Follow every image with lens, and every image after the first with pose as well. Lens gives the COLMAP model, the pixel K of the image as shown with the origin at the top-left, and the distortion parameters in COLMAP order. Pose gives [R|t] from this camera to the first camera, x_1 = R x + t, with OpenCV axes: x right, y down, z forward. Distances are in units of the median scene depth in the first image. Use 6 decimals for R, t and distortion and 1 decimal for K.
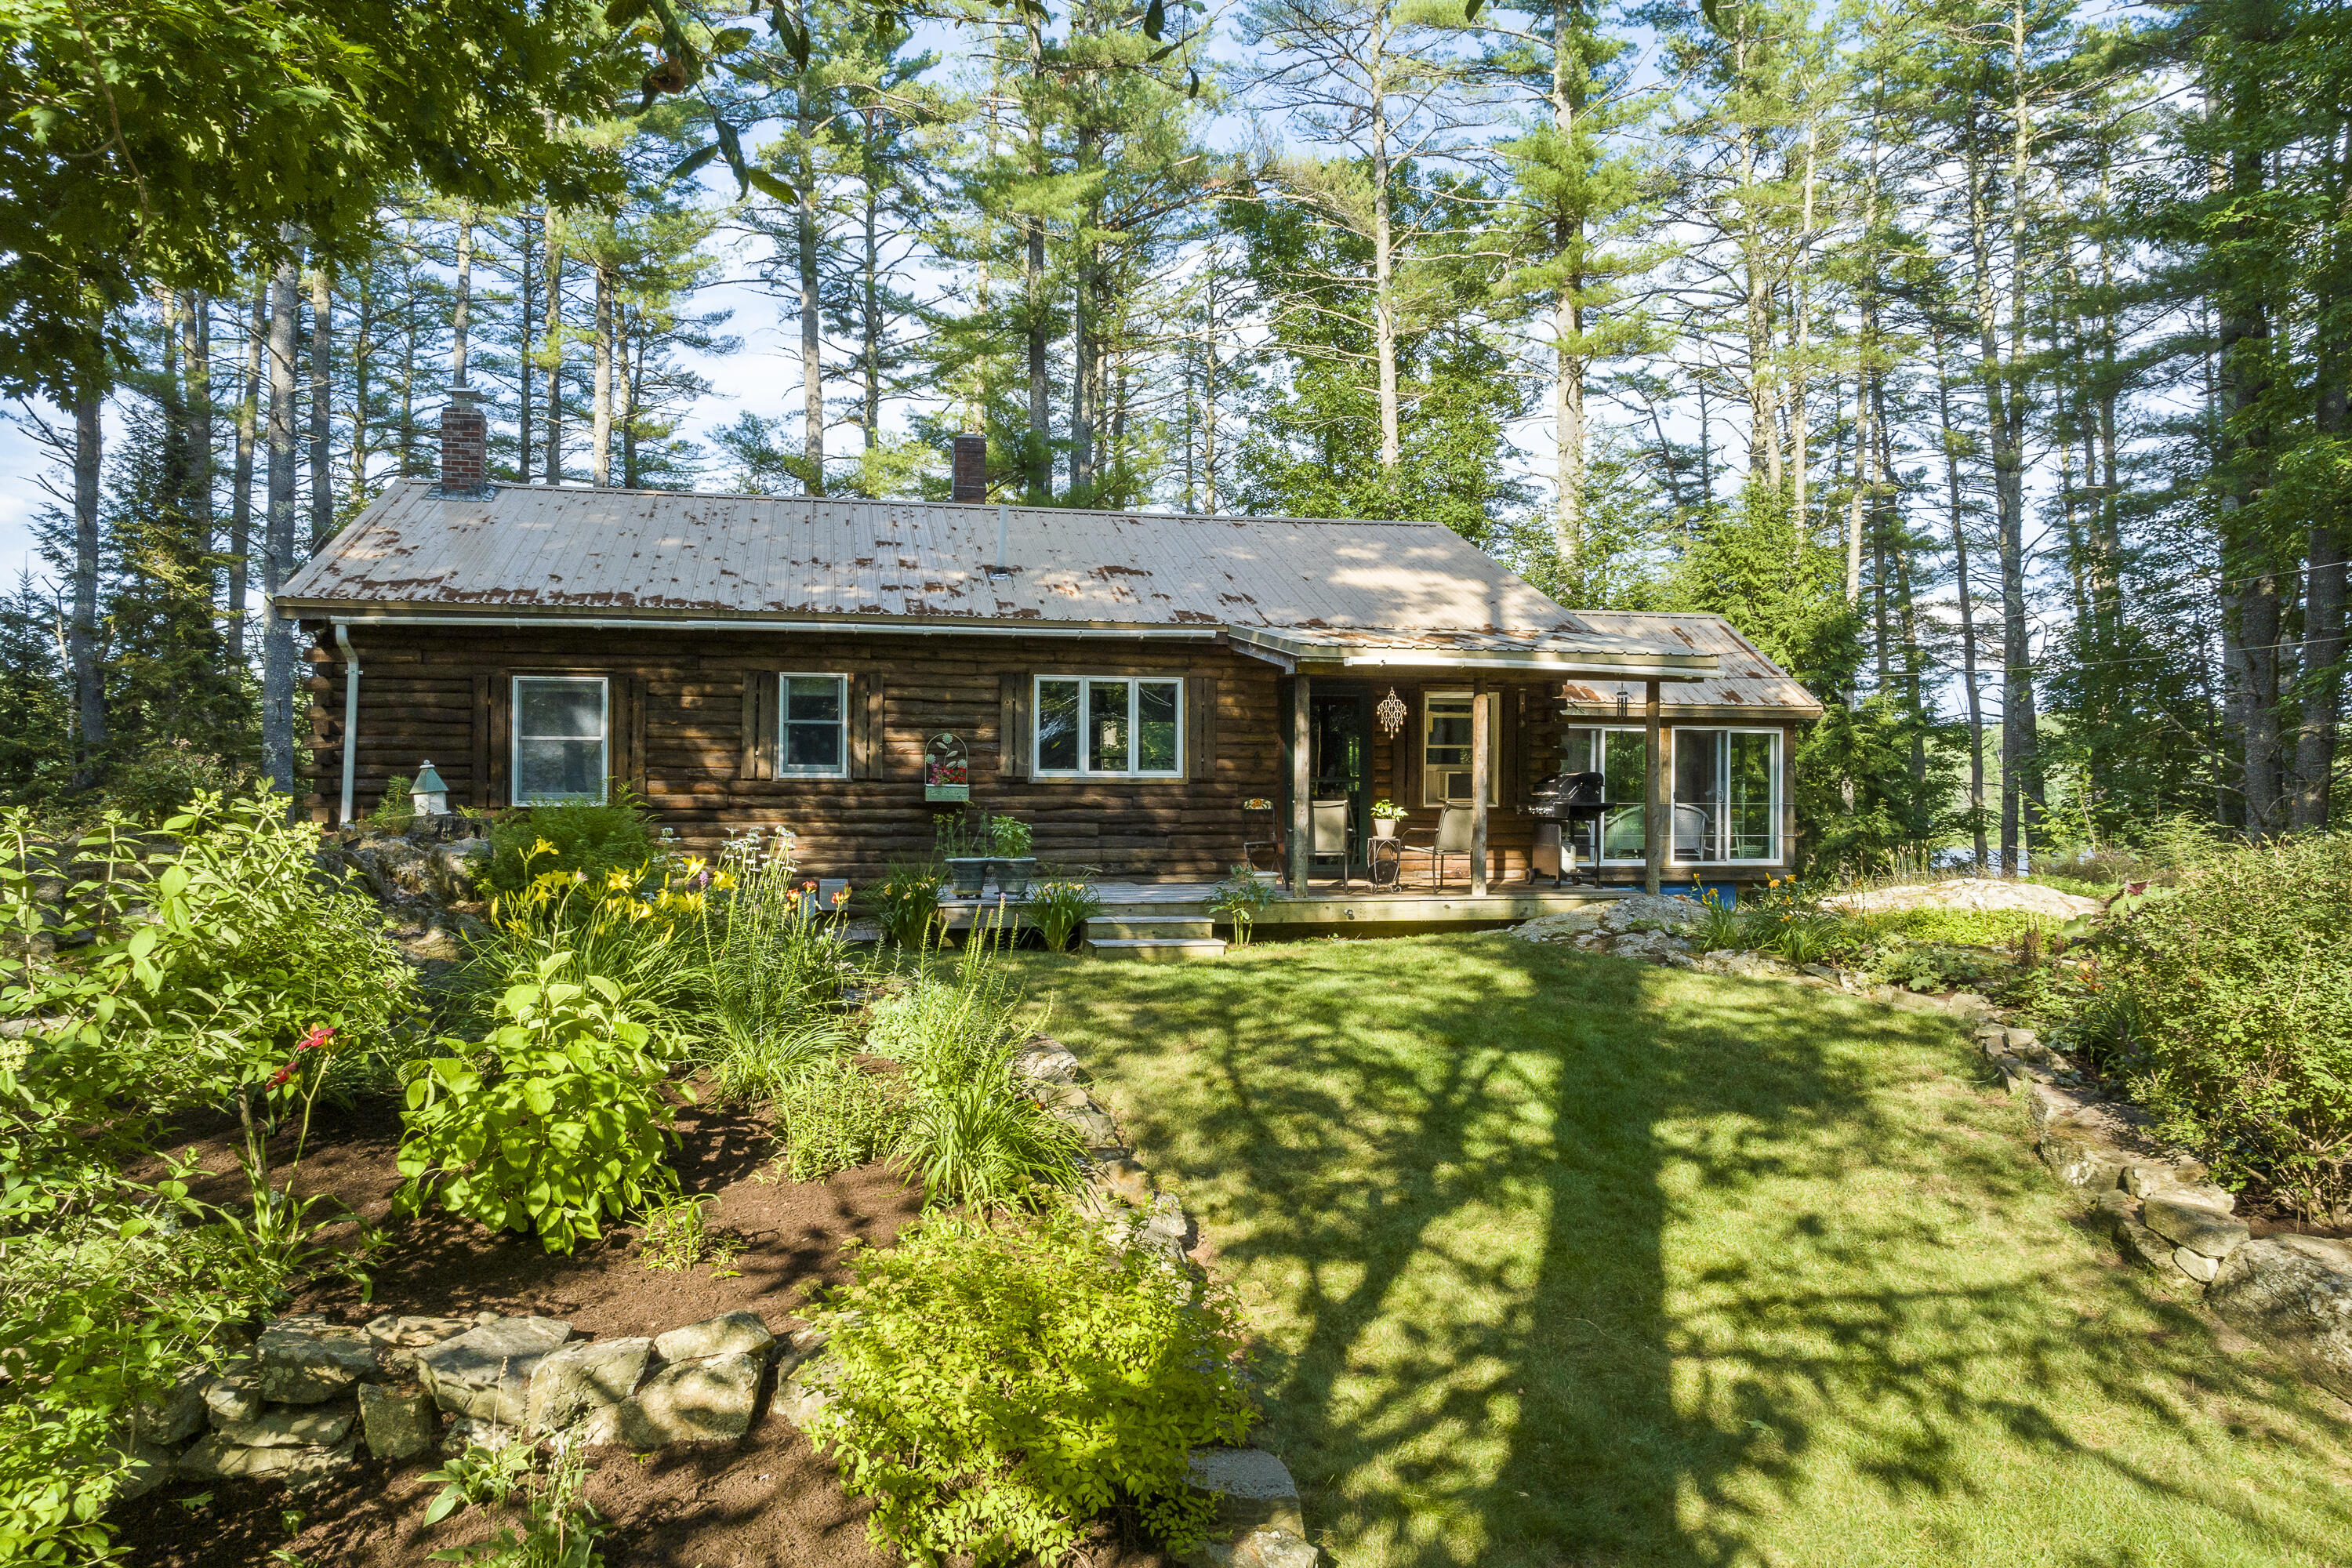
lens RADIAL K [[1599.2, 0, 1177.1], [0, 1599.2, 726.7], [0, 0, 1]] dist [-0.002656, -0.000392]
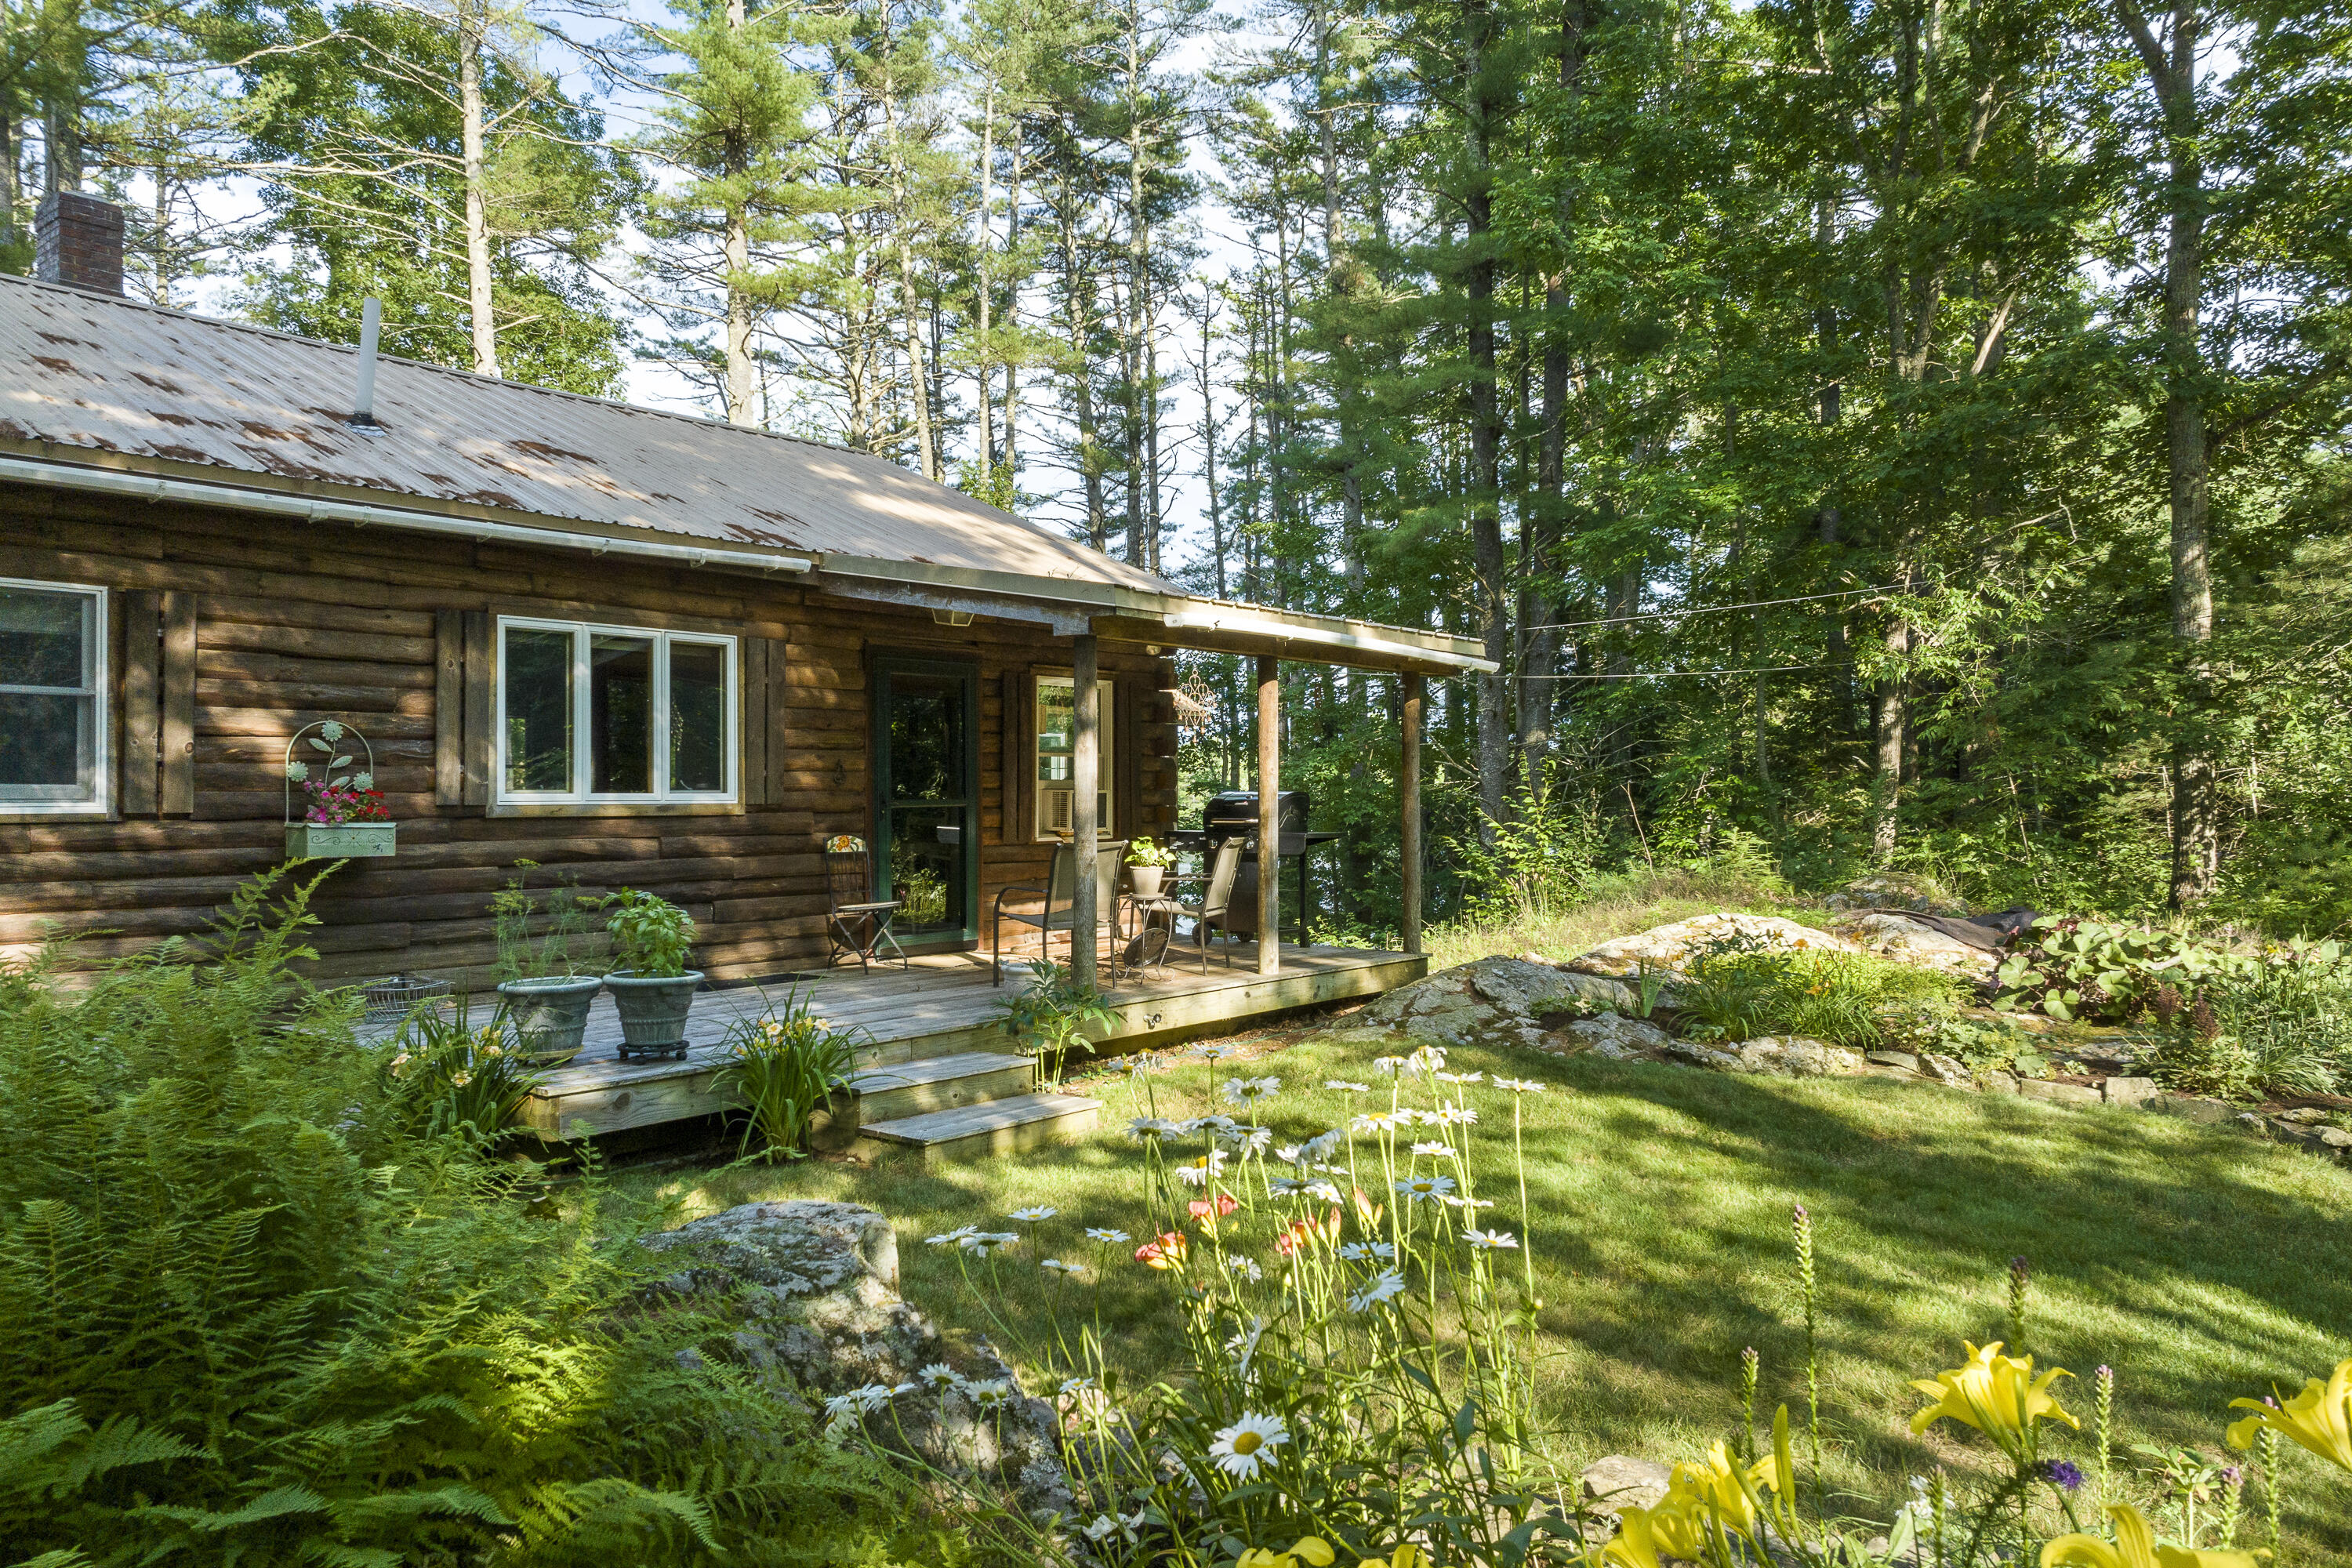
lens RADIAL K [[1613.6, 0, 1173.3], [0, 1613.6, 783.9], [0, 0, 1]] dist [-0.004565, -0.001292]
pose [[0.789592, -0.002308, 0.613628, -0.242348], [-0.016346, 0.999559, 0.024793, 0.007156], [-0.613415, -0.029607, 0.789206, 0.429697]]
